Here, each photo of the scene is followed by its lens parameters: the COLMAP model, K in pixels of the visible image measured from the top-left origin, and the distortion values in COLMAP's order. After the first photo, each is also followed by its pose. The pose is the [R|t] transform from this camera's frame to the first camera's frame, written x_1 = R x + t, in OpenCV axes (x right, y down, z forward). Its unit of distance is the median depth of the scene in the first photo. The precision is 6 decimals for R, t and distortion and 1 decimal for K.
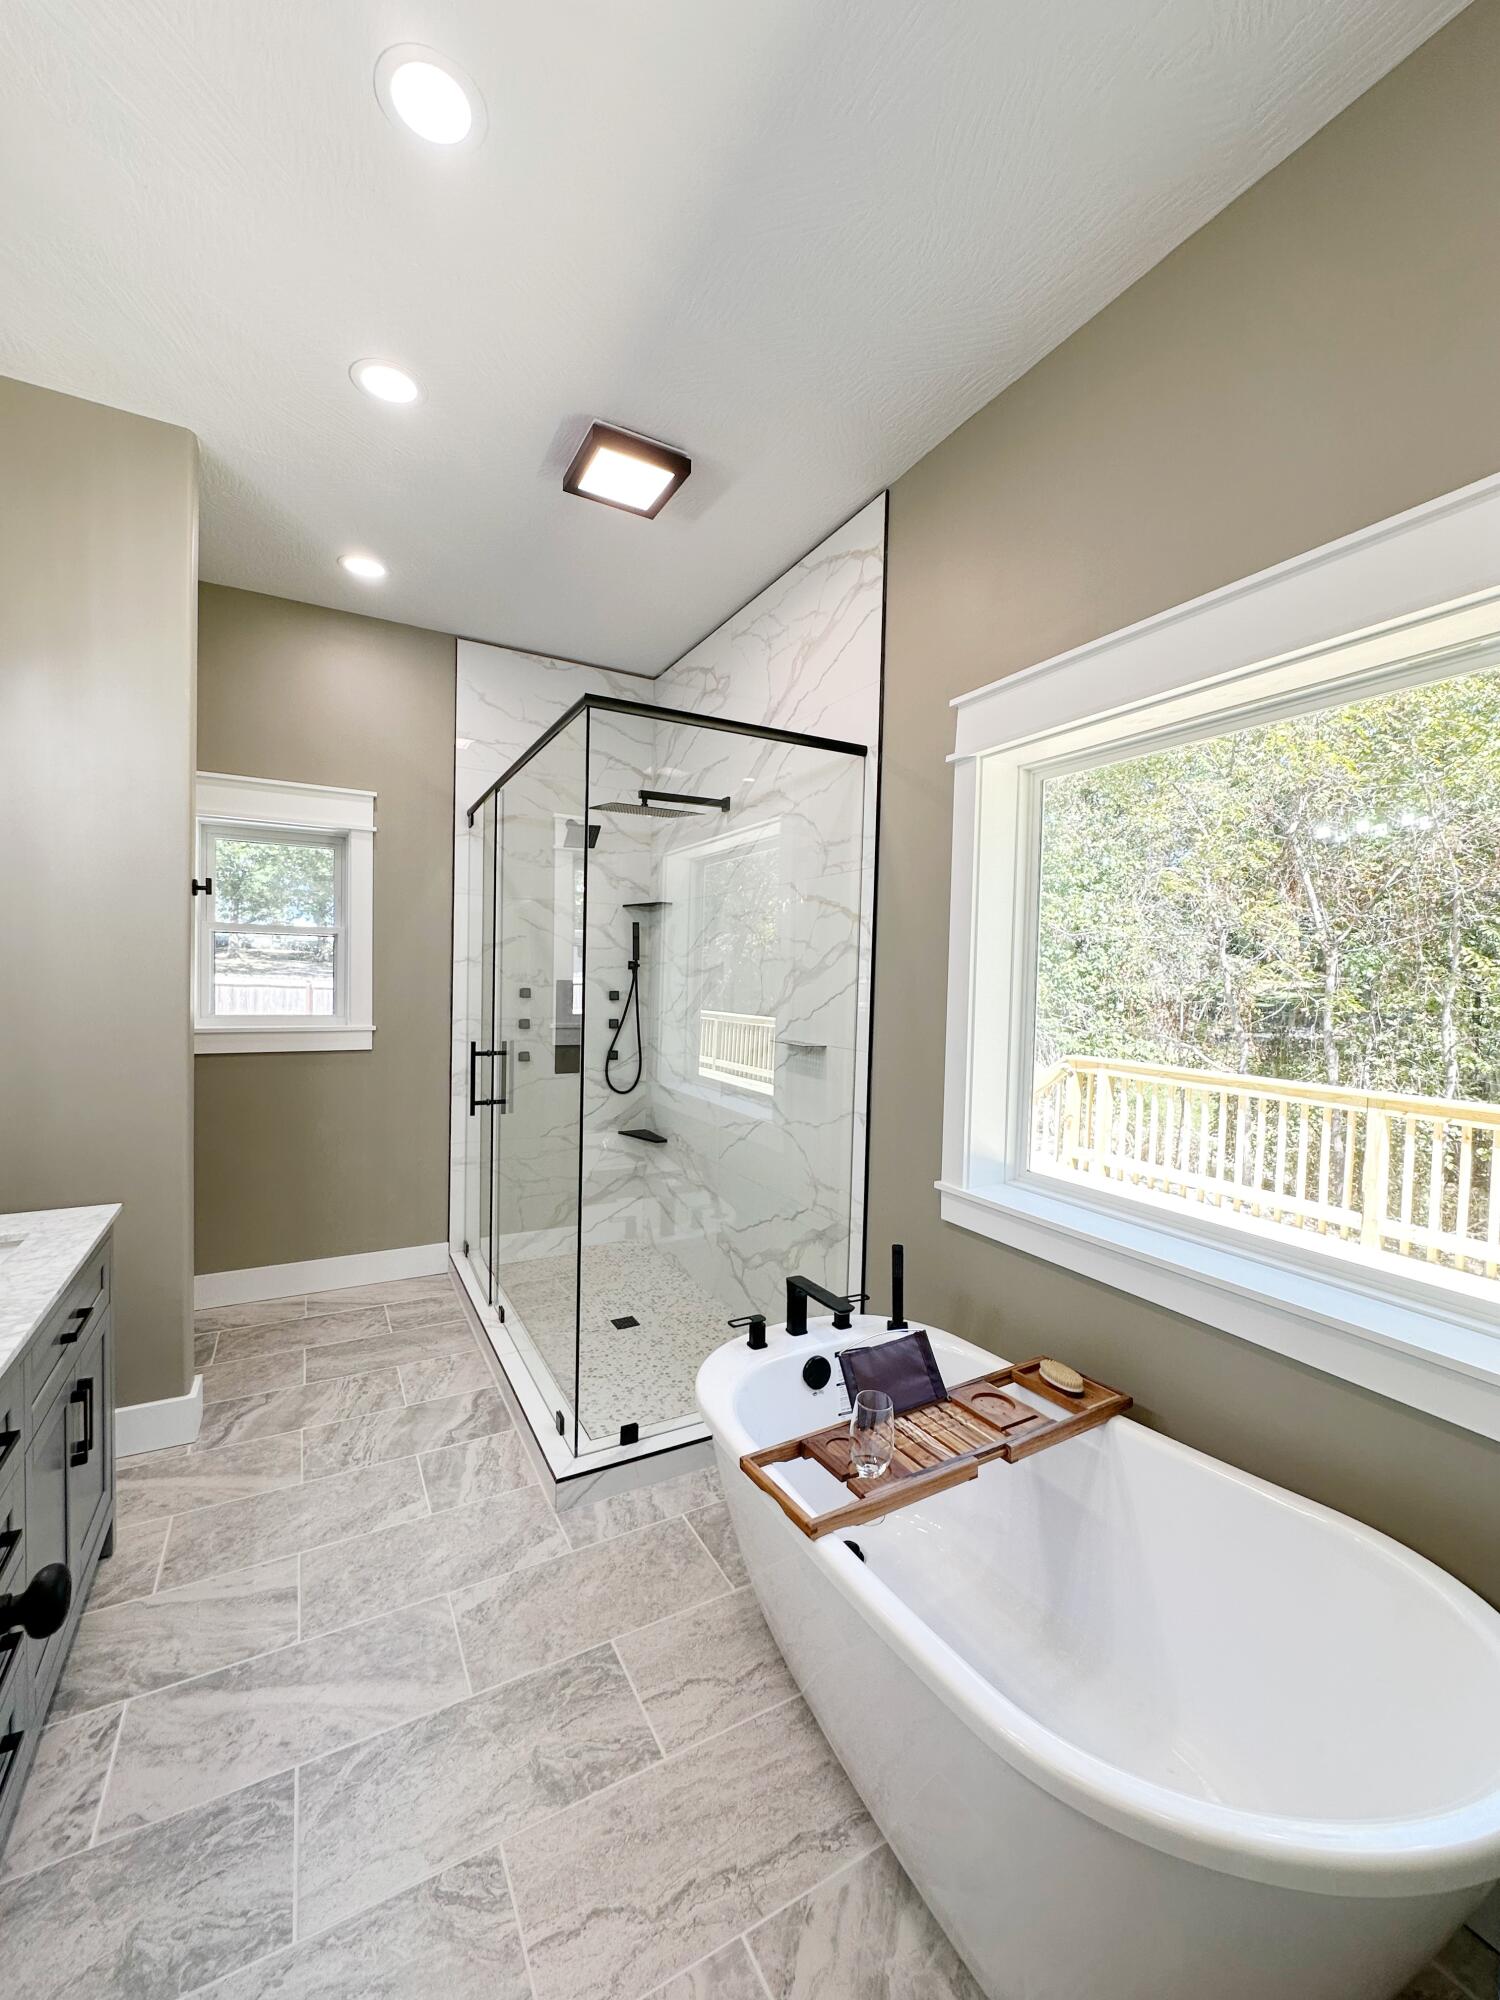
lens RADIAL K [[800.9, 0, 747.1], [0, 800.9, 996.8], [0, 0, 1]] dist [-0.005580, 0.000764]
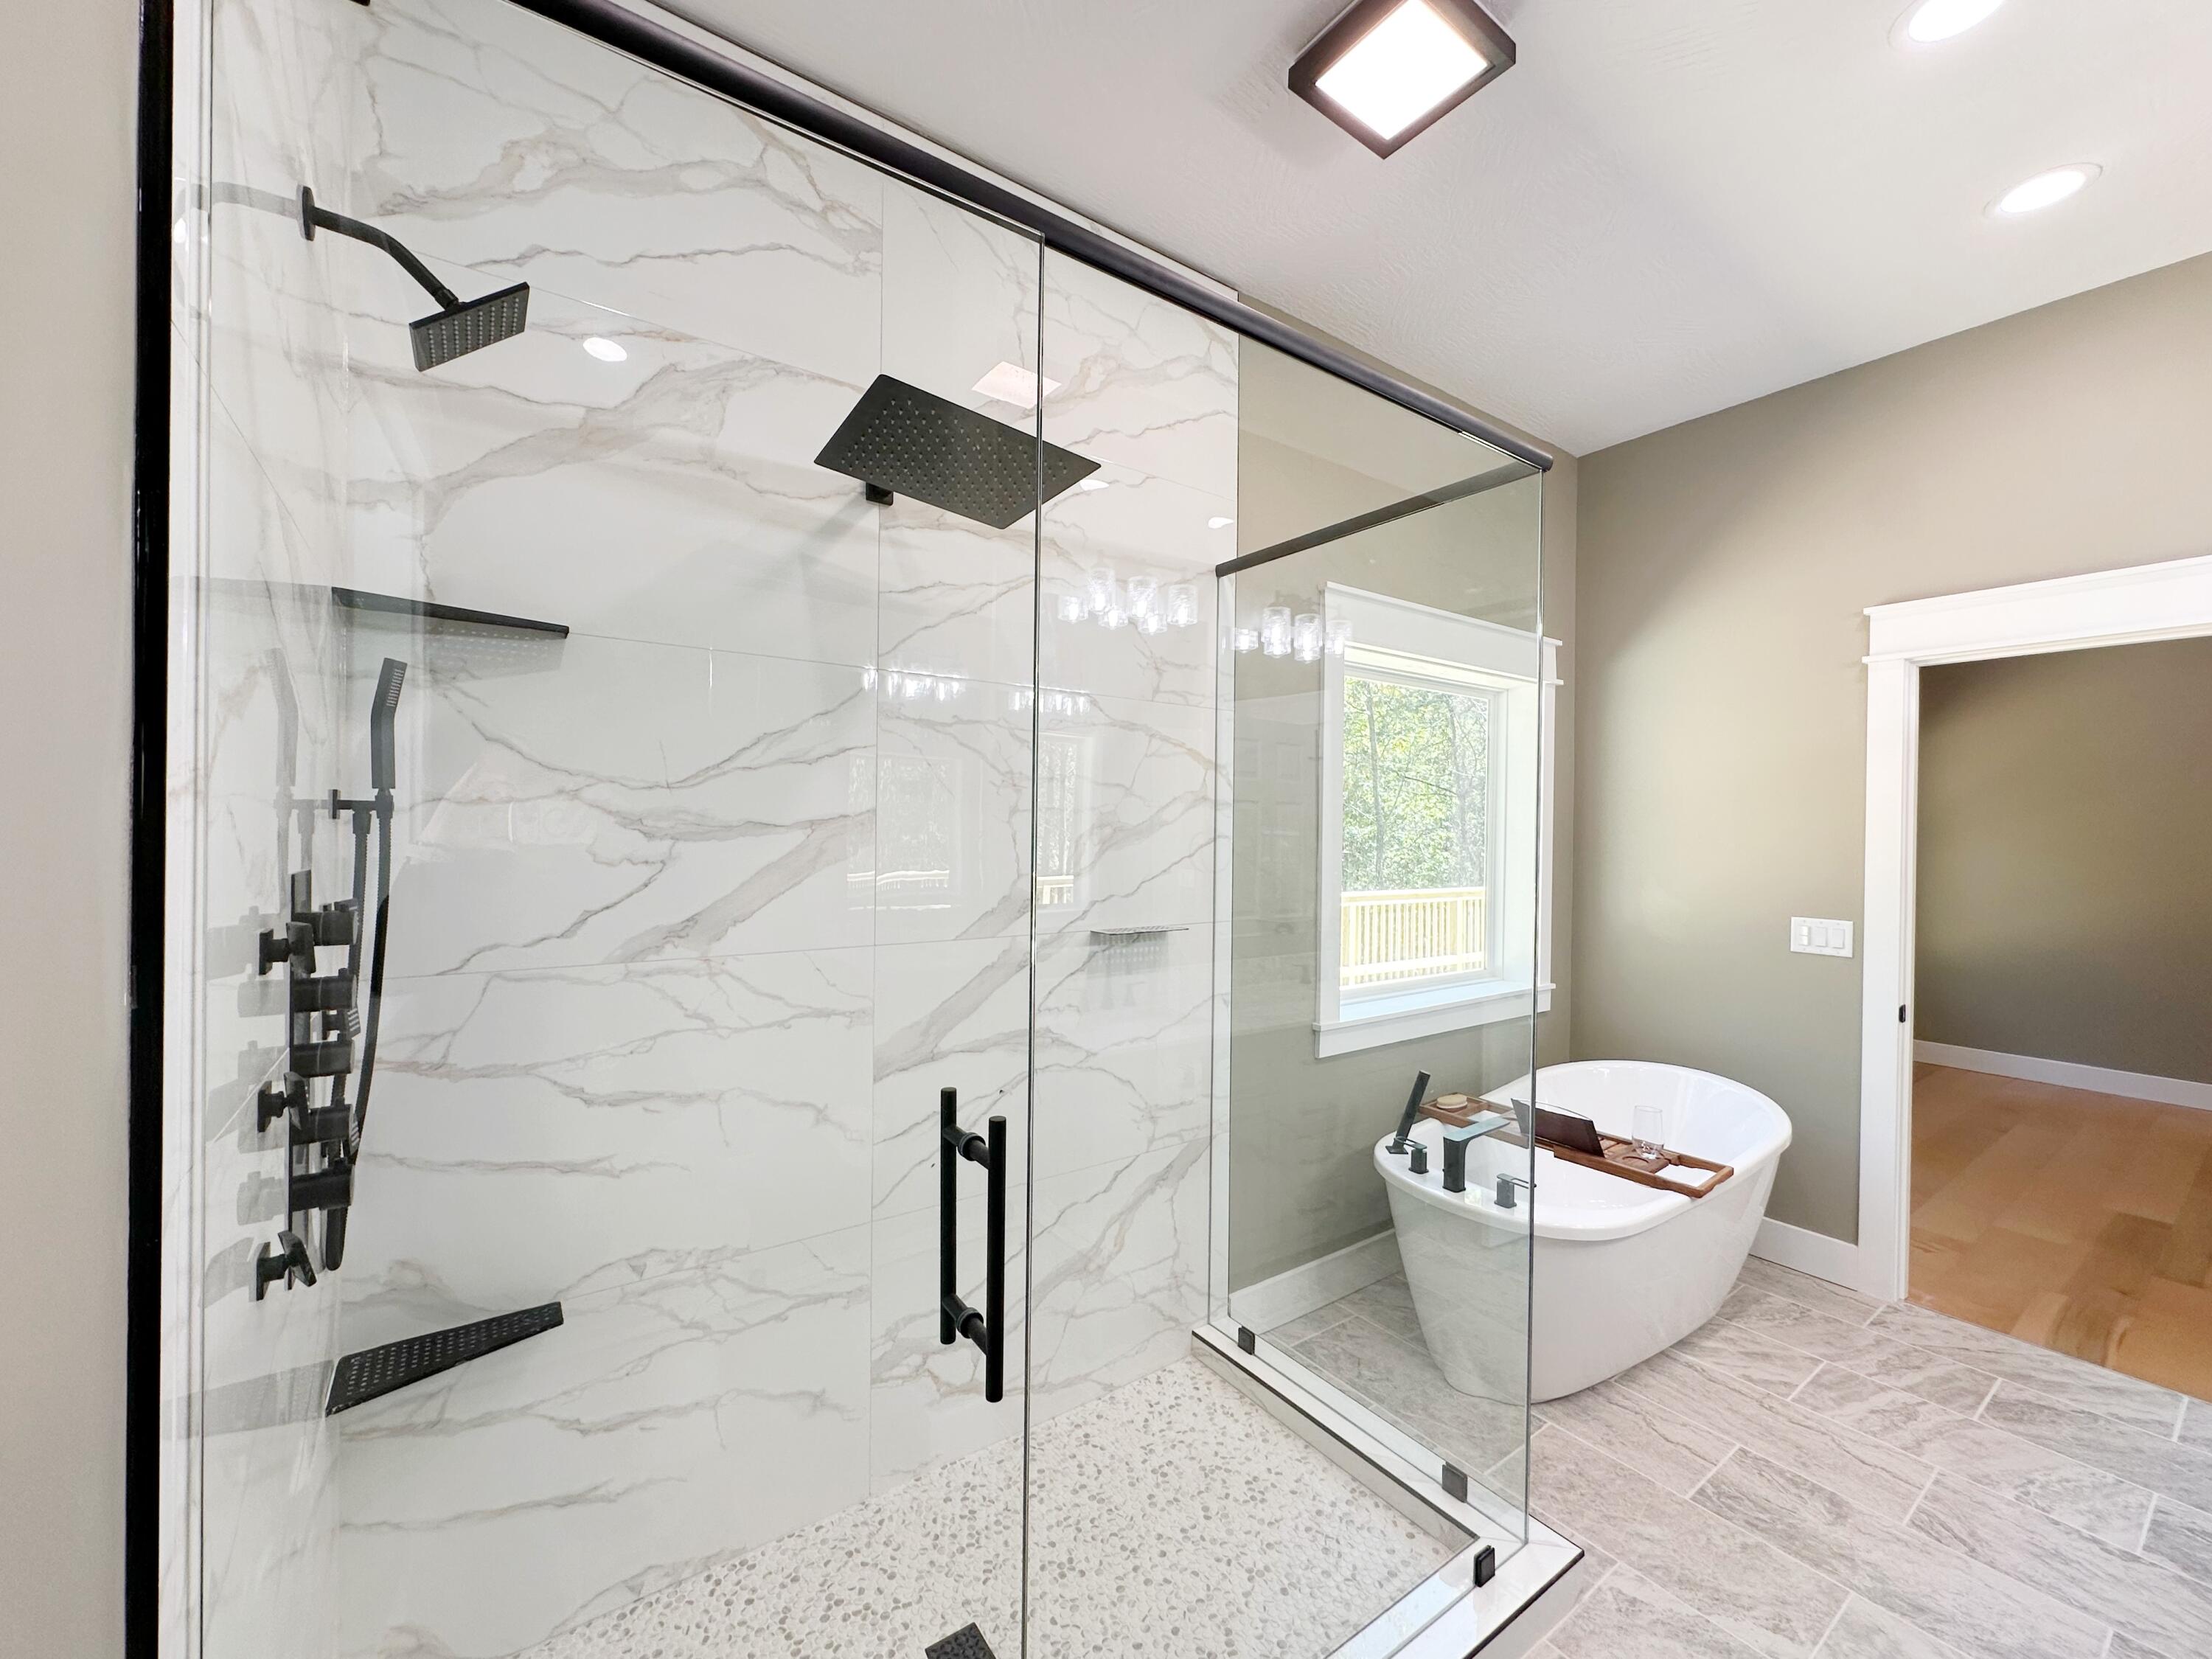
lens RADIAL K [[885.8, 0, 1105.7], [0, 885.8, 831.1], [0, 0, 1]] dist [-0.005580, 0.000764]
pose [[-0.116108, -0.026790, 0.992875, -0.808197], [0.012187, 0.999523, 0.028394, -0.059432], [-0.993162, 0.015397, -0.115726, 1.271300]]
